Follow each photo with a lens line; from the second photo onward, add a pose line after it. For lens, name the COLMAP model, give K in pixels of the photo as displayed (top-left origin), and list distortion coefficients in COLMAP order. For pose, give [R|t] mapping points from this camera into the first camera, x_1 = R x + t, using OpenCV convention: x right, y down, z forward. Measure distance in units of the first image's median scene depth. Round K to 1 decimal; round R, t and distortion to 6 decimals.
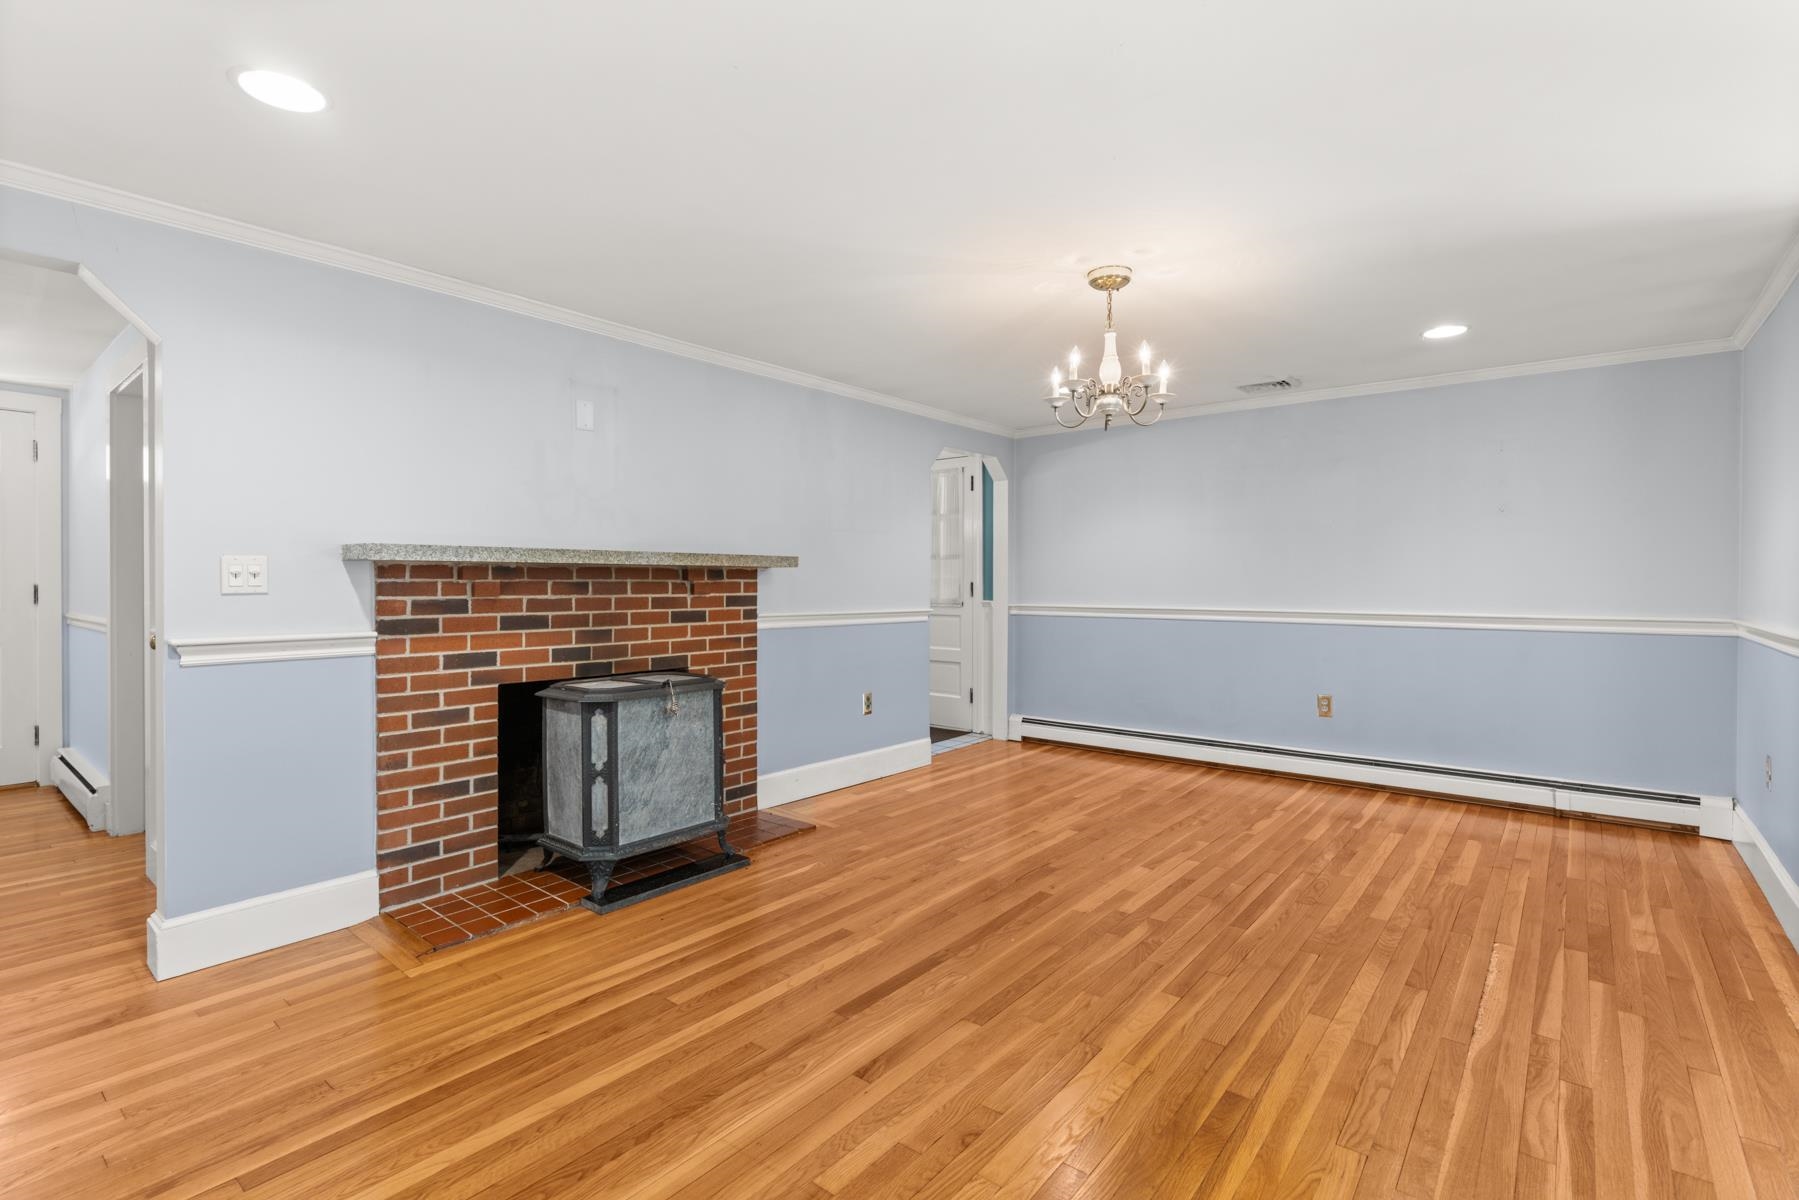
lens RADIAL K [[835.6, 0, 904.4], [0, 835.6, 588.4], [0, 0, 1]] dist [-0.000050, 0.000414]
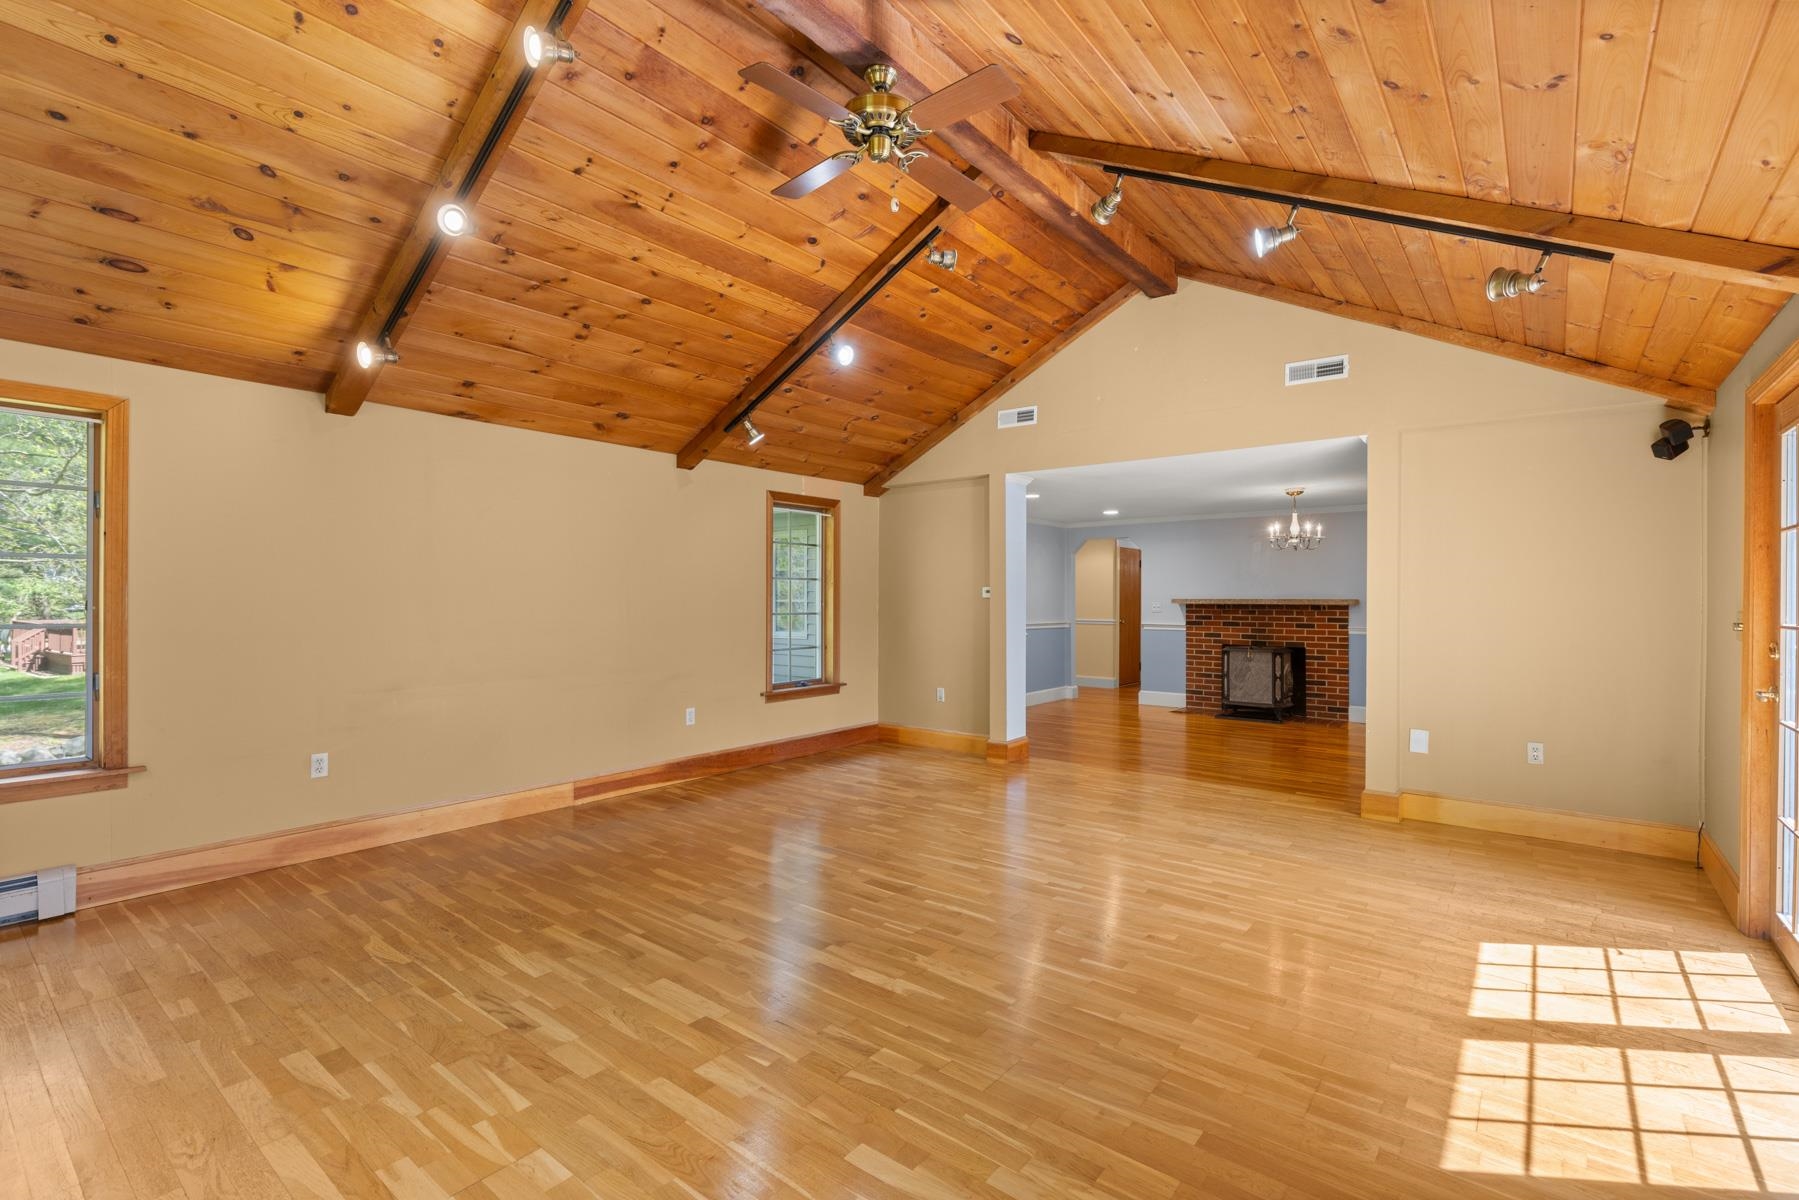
lens RADIAL K [[812.6, 0, 908.7], [0, 812.6, 598.6], [0, 0, 1]] dist [0.010380, -0.000558]
pose [[0.014402, -0.001213, -0.999896, 2.455805], [-0.013134, 0.999913, -0.001402, -0.030677], [0.999810, 0.013153, 0.014385, -0.170822]]
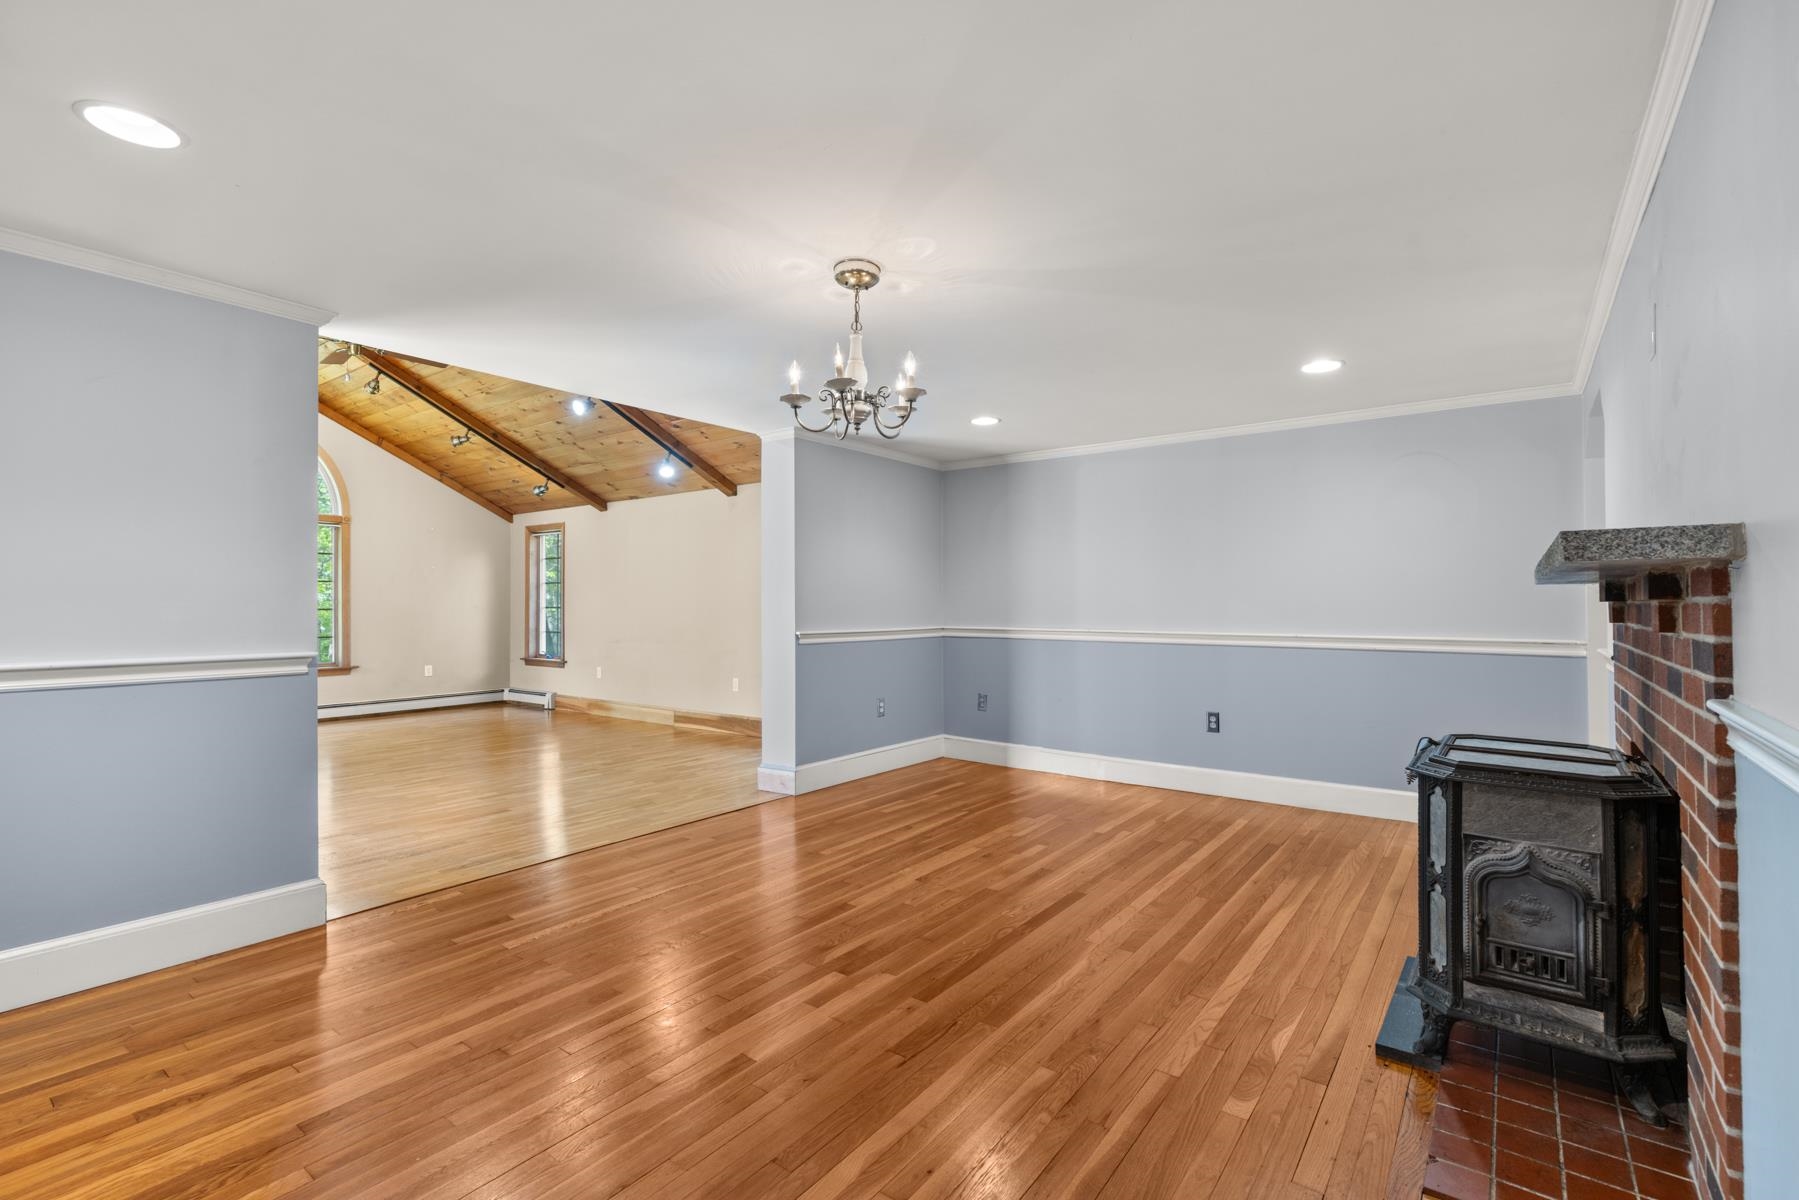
lens RADIAL K [[812.6, 0, 900.9], [0, 812.6, 601.2], [0, 0, 1]] dist [0.010380, -0.000558]
pose [[-0.999356, -0.001177, -0.035876, 0.210327], [-0.001244, 0.999998, 0.001847, -0.012969], [0.035874, 0.001891, -0.999355, 1.725042]]
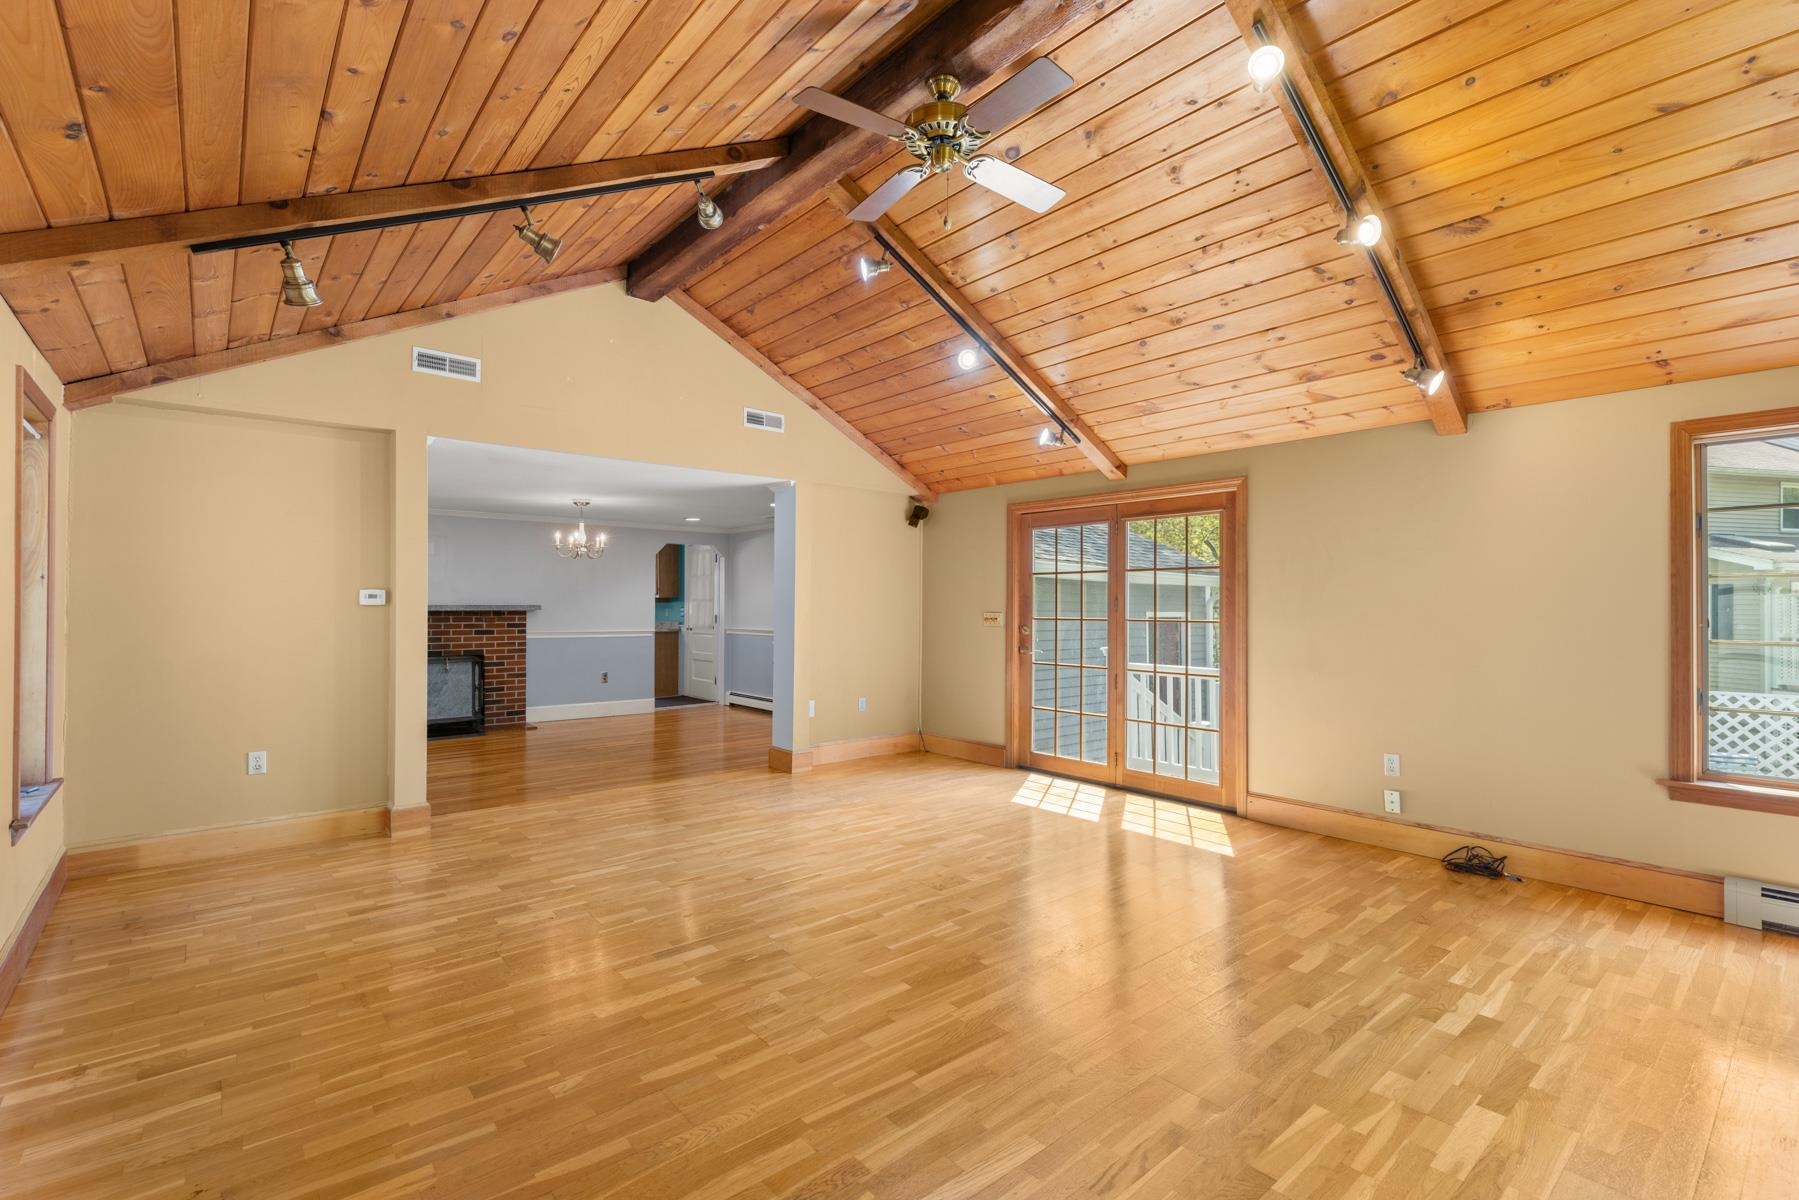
lens RADIAL K [[812.6, 0, 911.3], [0, 812.6, 598.4], [0, 0, 1]] dist [0.010380, -0.000558]
pose [[0.984880, -0.001425, -0.173232, 1.563264], [-0.001759, 0.999832, -0.018223, -0.025064], [0.173229, 0.018252, 0.984712, -1.211344]]
